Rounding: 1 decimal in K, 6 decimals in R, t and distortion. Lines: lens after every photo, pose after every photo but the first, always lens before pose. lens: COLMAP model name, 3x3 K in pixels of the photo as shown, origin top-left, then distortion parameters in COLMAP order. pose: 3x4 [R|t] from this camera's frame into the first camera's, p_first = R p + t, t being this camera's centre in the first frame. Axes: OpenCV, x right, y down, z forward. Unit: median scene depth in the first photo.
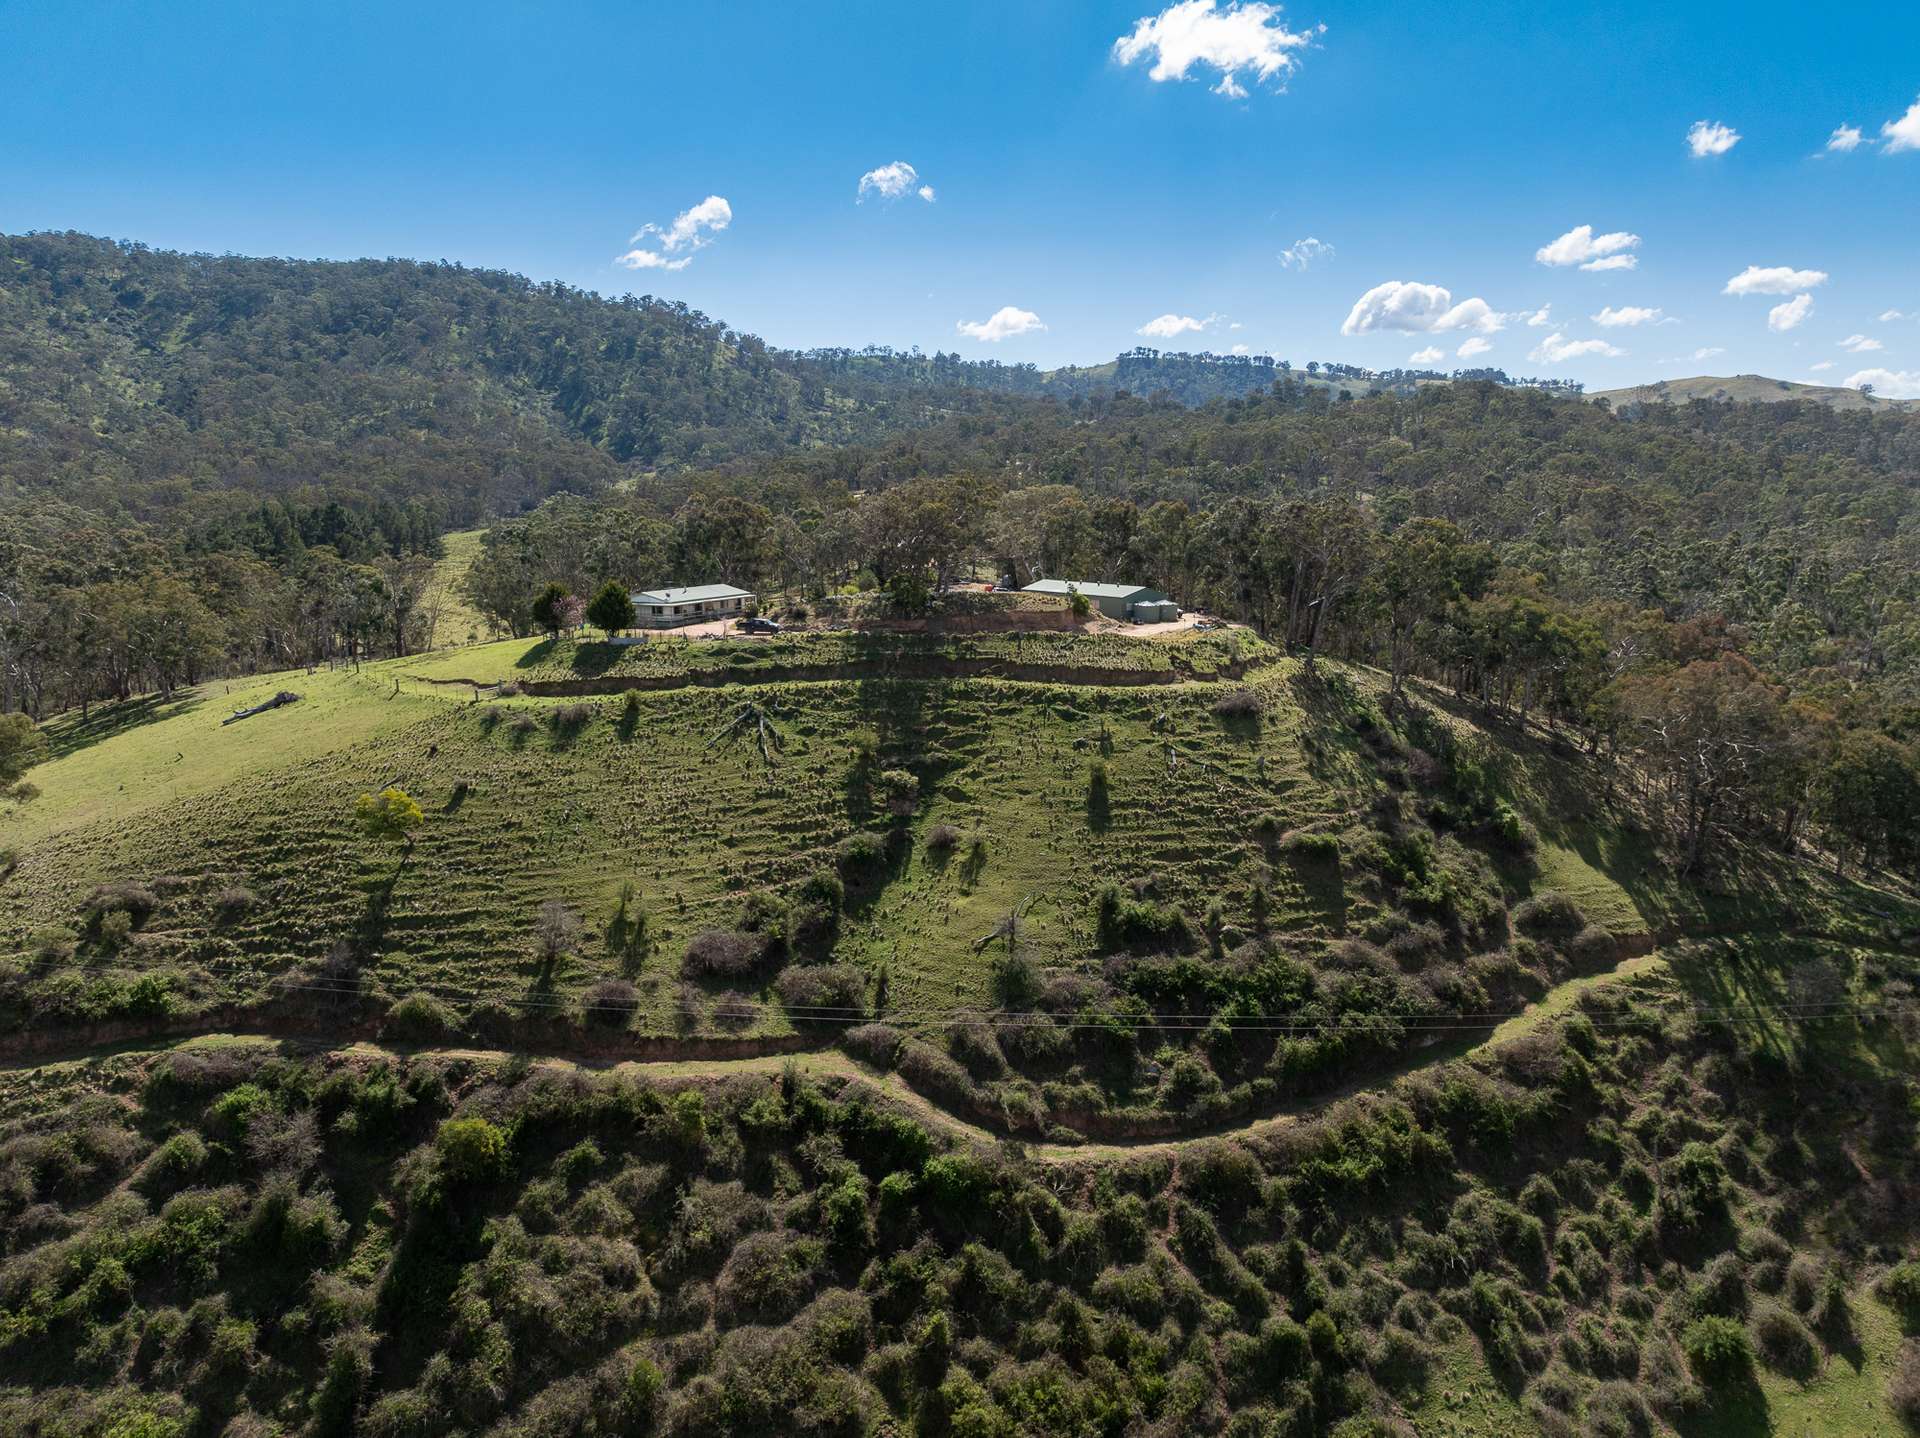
lens RADIAL K [[1343.3, 0, 960.1], [0, 1343.3, 722.6], [0, 0, 1]] dist [-0.059288, 0.024058]
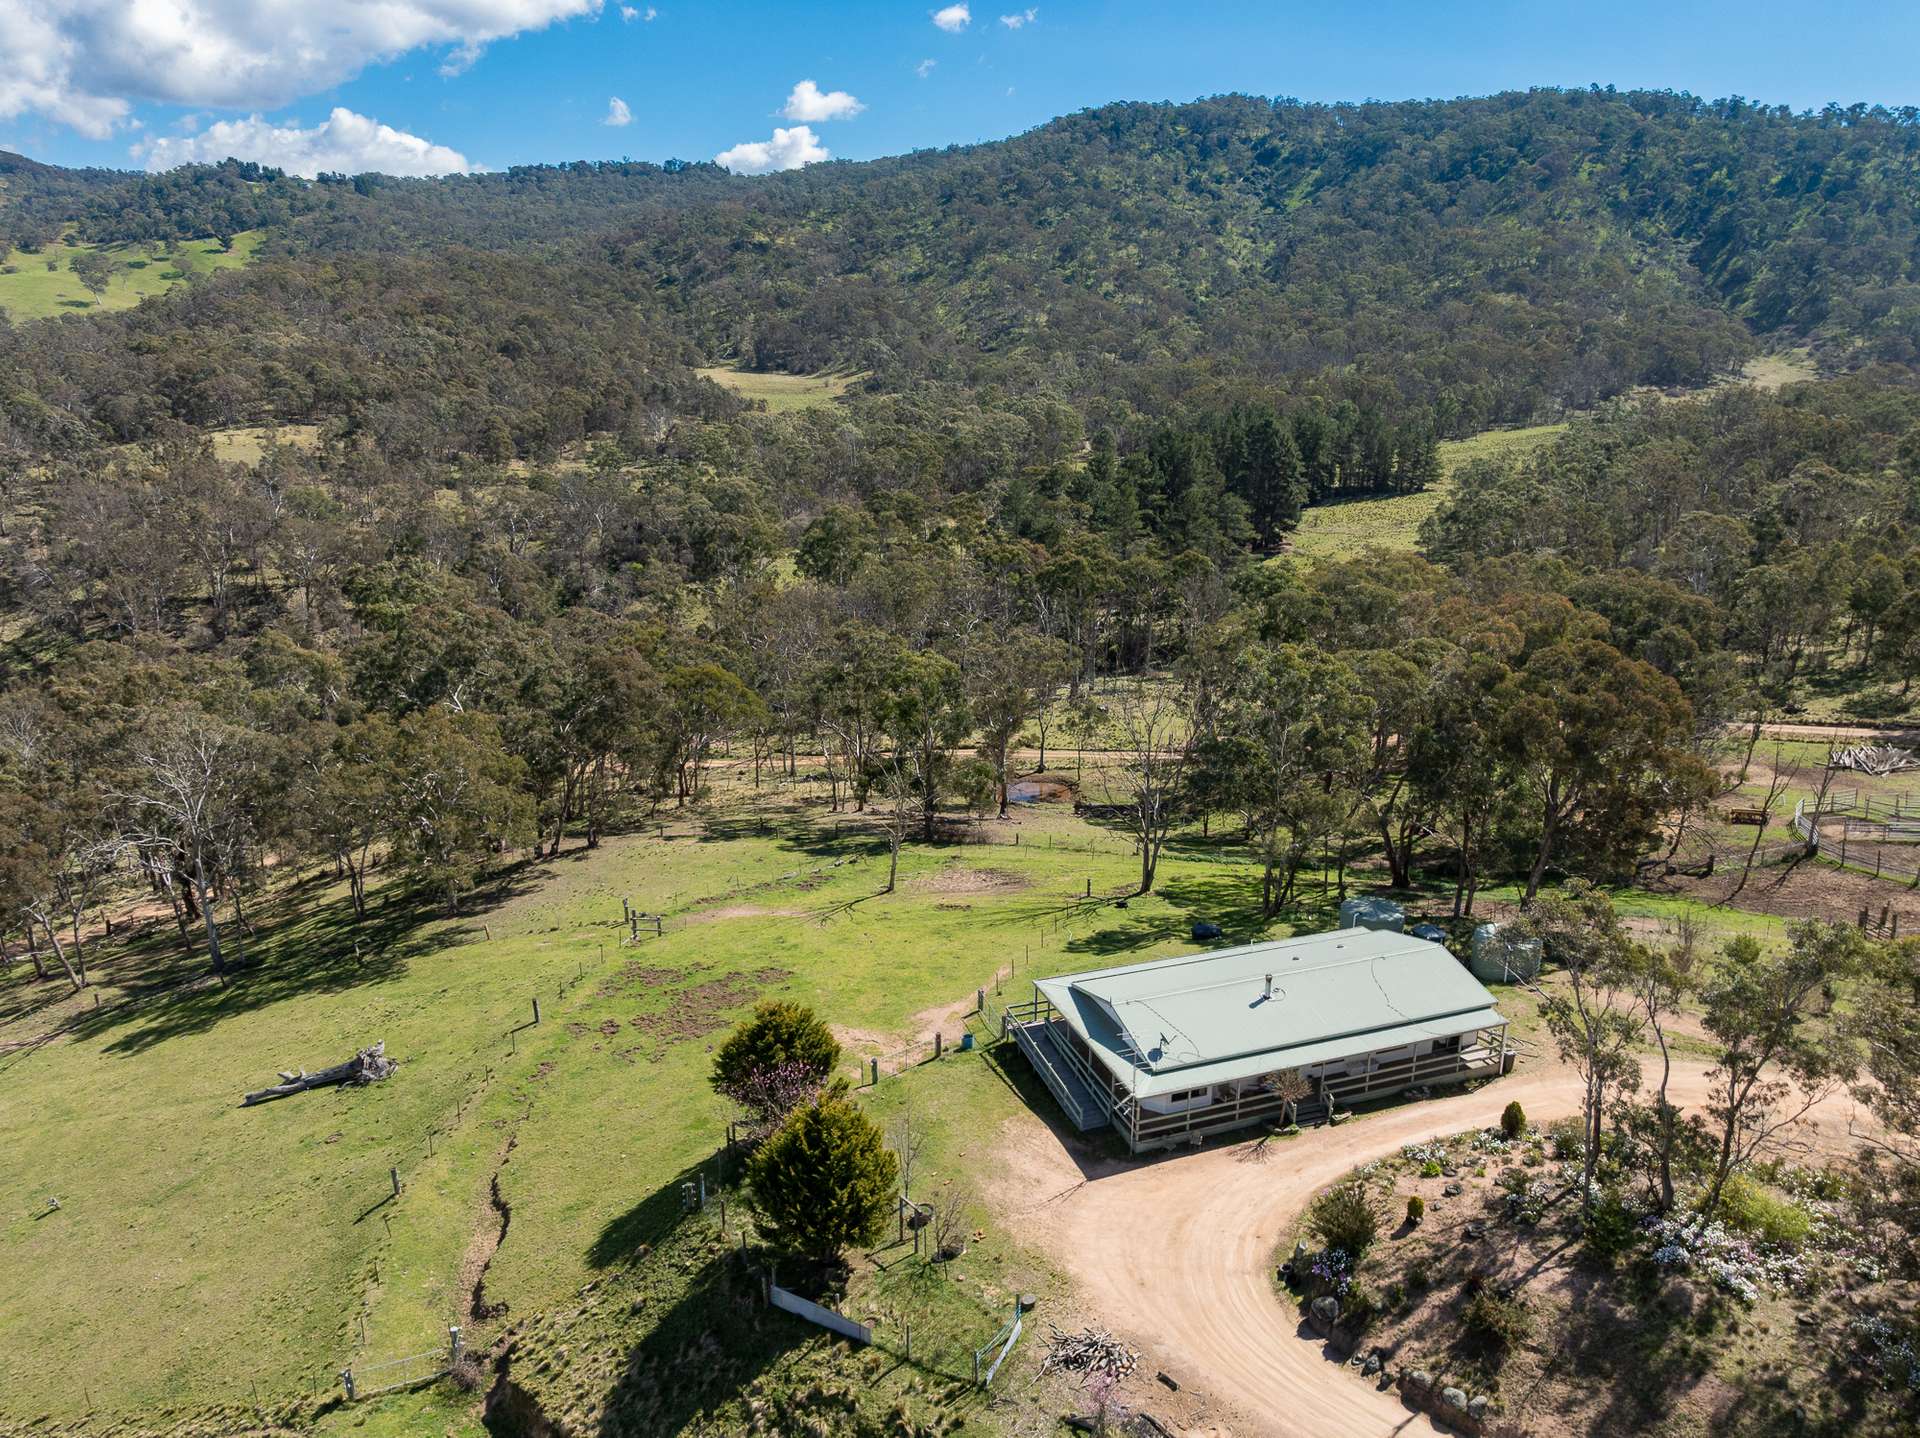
lens RADIAL K [[1343.3, 0, 954.6], [0, 1343.3, 712.8], [0, 0, 1]] dist [-0.059288, 0.024058]
pose [[0.688509, 0.198180, -0.697625, 0.000276], [-0.122628, 0.979901, 0.157343, -0.034977], [0.714785, -0.022784, 0.698973, 0.105305]]
